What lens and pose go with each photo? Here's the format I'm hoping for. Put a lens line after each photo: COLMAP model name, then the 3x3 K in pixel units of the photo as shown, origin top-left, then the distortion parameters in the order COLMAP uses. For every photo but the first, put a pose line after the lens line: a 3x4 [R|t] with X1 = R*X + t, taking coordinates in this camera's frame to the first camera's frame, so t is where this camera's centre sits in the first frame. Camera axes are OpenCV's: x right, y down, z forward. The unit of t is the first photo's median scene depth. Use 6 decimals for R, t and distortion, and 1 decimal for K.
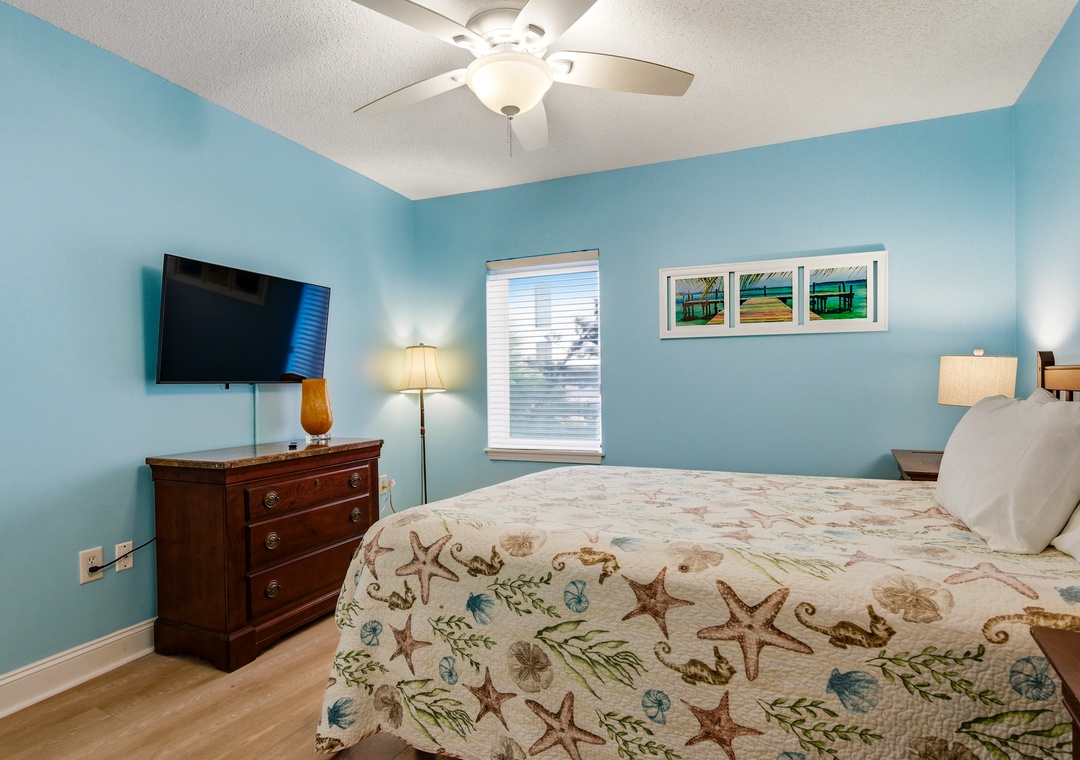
lens RADIAL K [[509.2, 0, 541.2], [0, 509.2, 381.5], [0, 0, 1]] dist [-0.005916, 0.001036]
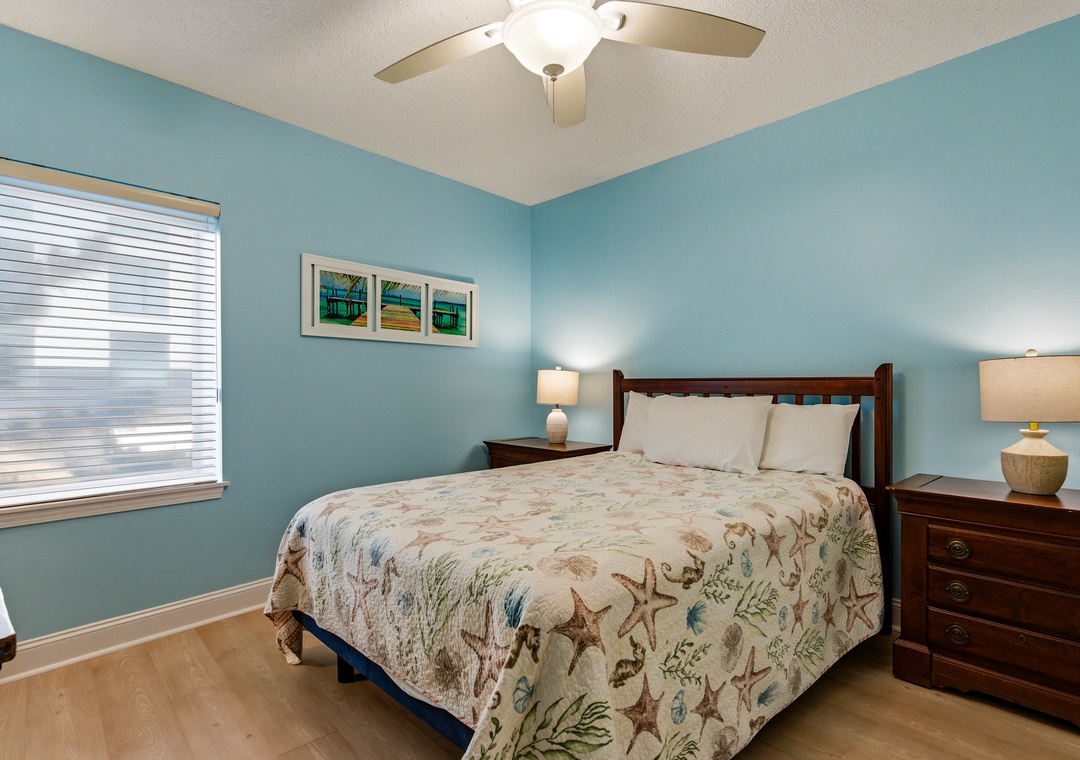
lens RADIAL K [[509.2, 0, 542.5], [0, 509.2, 382.4], [0, 0, 1]] dist [-0.005916, 0.001036]
pose [[0.420134, 0.016784, 0.907307, -0.389904], [-0.003768, 0.999853, -0.016751, 0.007711], [-0.907454, 0.003619, 0.420135, 0.302636]]
